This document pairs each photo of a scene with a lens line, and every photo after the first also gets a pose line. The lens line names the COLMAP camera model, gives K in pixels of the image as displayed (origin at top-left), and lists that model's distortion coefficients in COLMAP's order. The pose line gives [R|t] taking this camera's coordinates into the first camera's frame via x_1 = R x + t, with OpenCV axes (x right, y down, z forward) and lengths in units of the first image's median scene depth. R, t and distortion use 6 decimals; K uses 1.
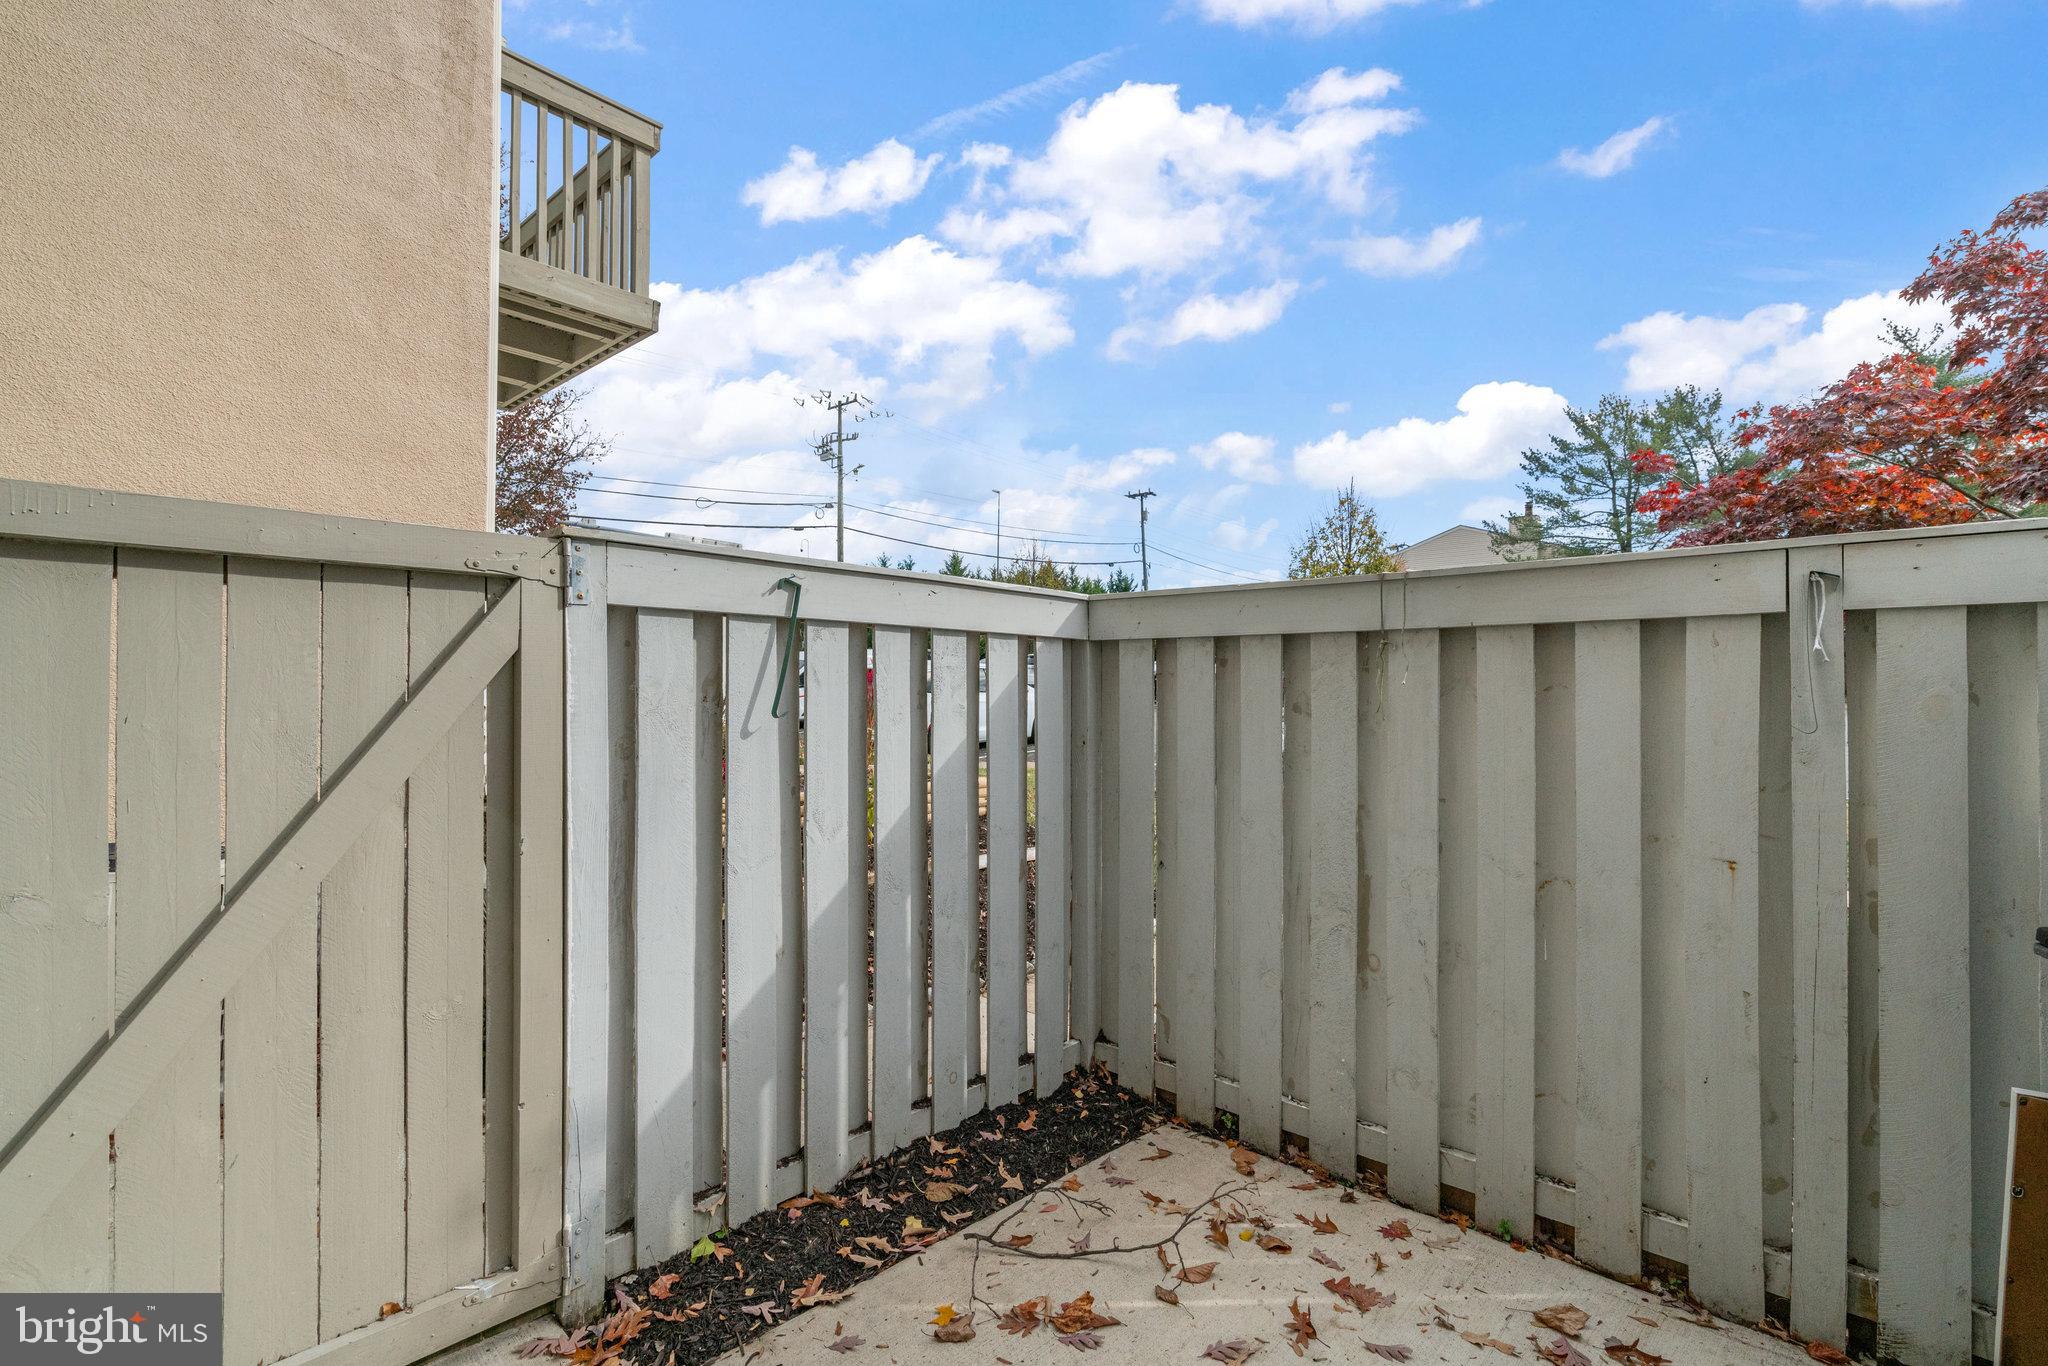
lens RADIAL K [[967.6, 0, 1013.9], [0, 967.6, 690.8], [0, 0, 1]] dist [-0.043511, 0.016729]
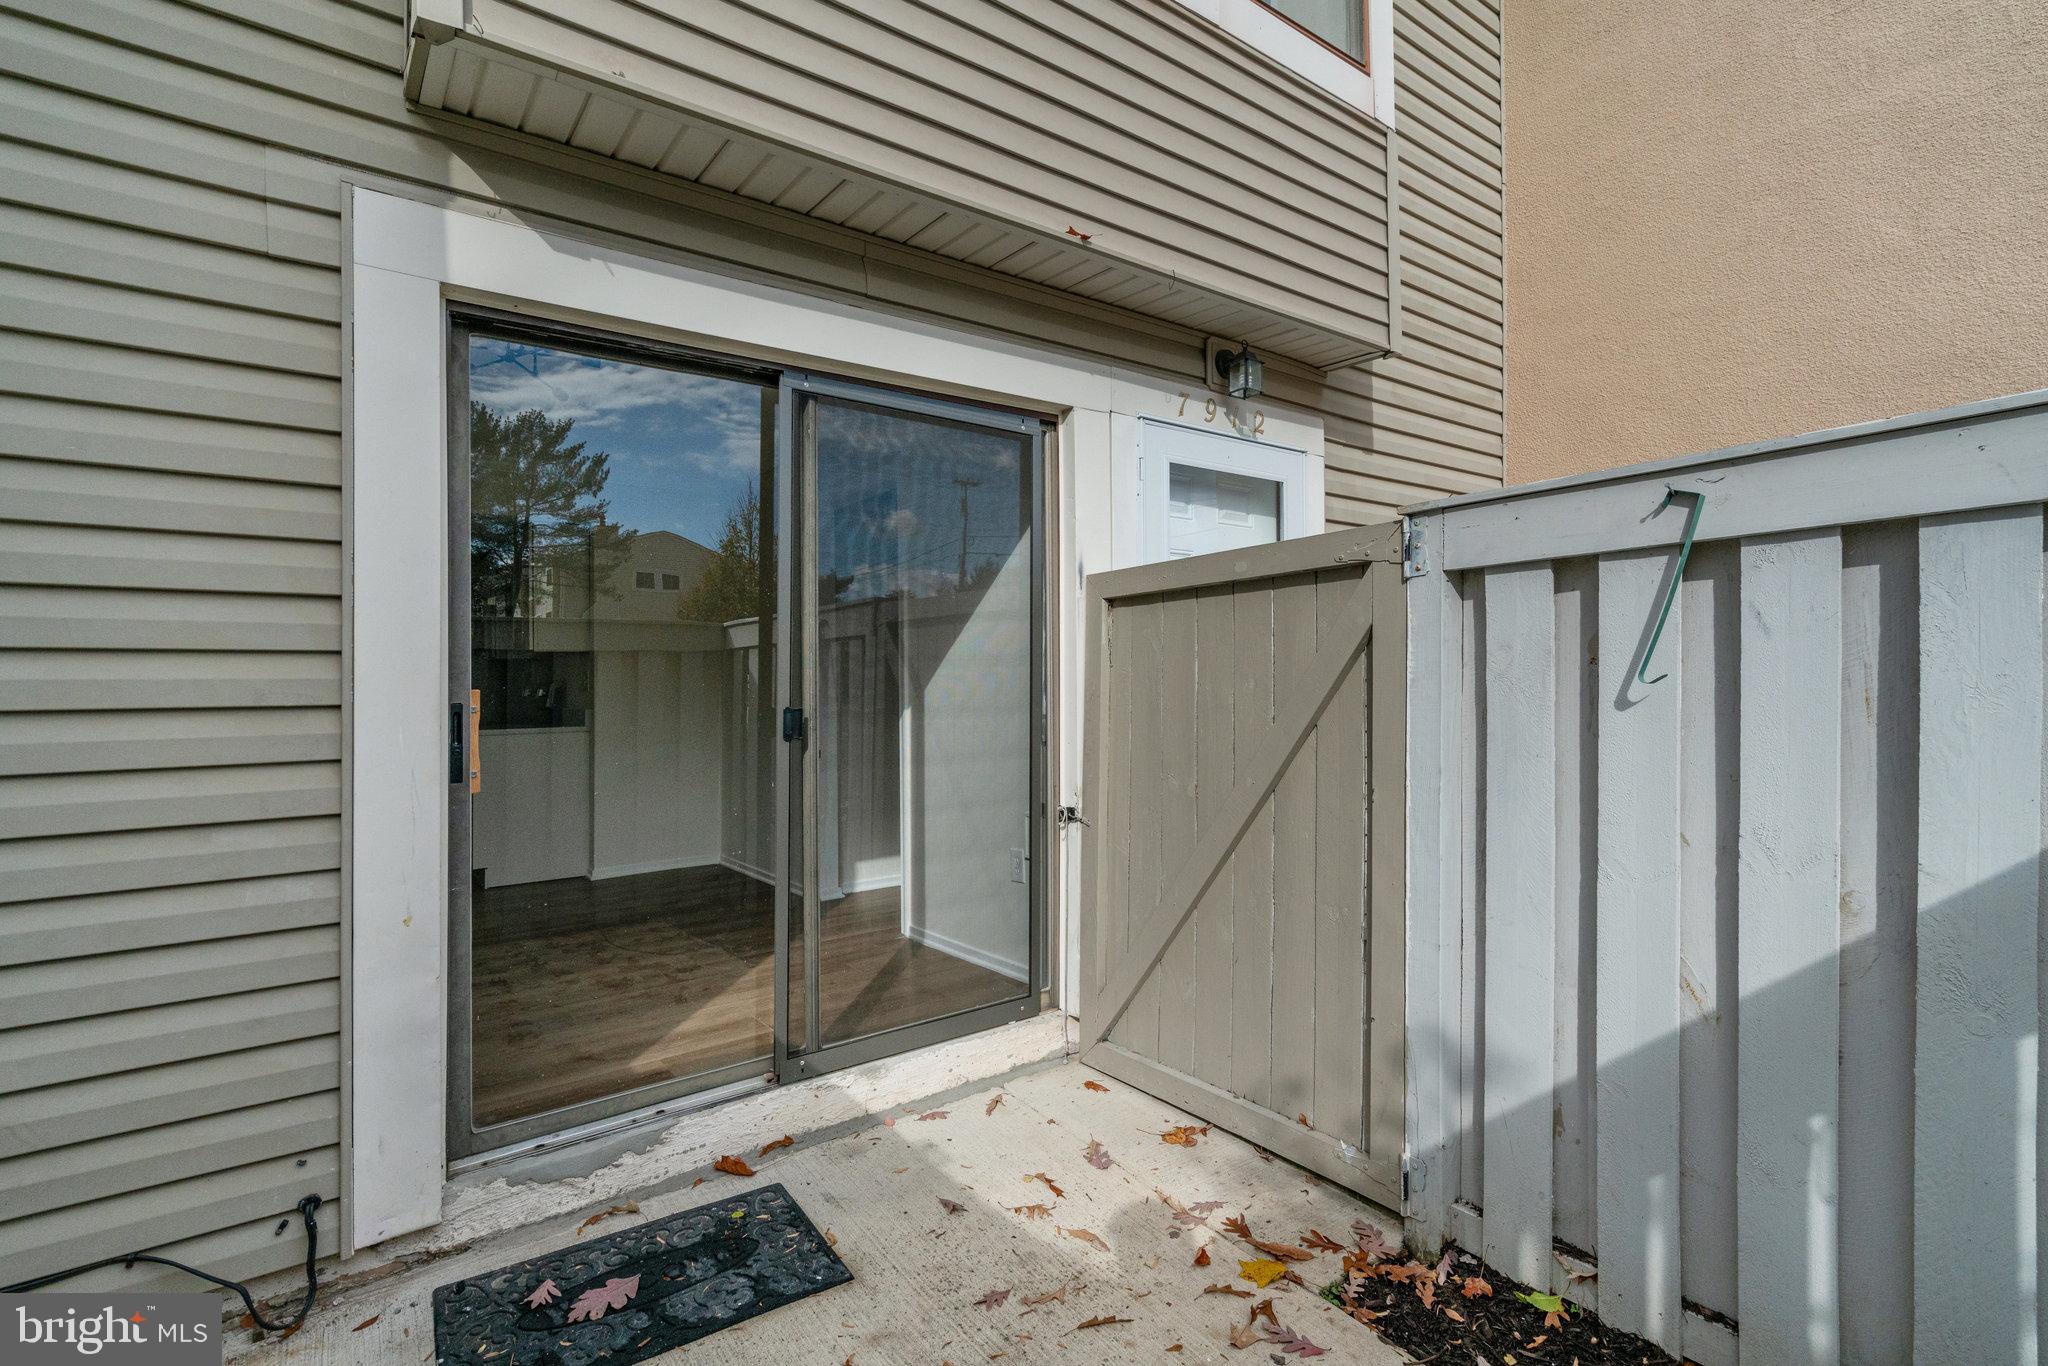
lens RADIAL K [[967.6, 0, 1013.9], [0, 967.6, 690.8], [0, 0, 1]] dist [-0.043511, 0.016729]
pose [[-0.245805, 0.000742, -0.969319, 0.603630], [0.021326, 0.999762, -0.004643, 0.027658], [0.969085, -0.021813, -0.245762, 0.737771]]
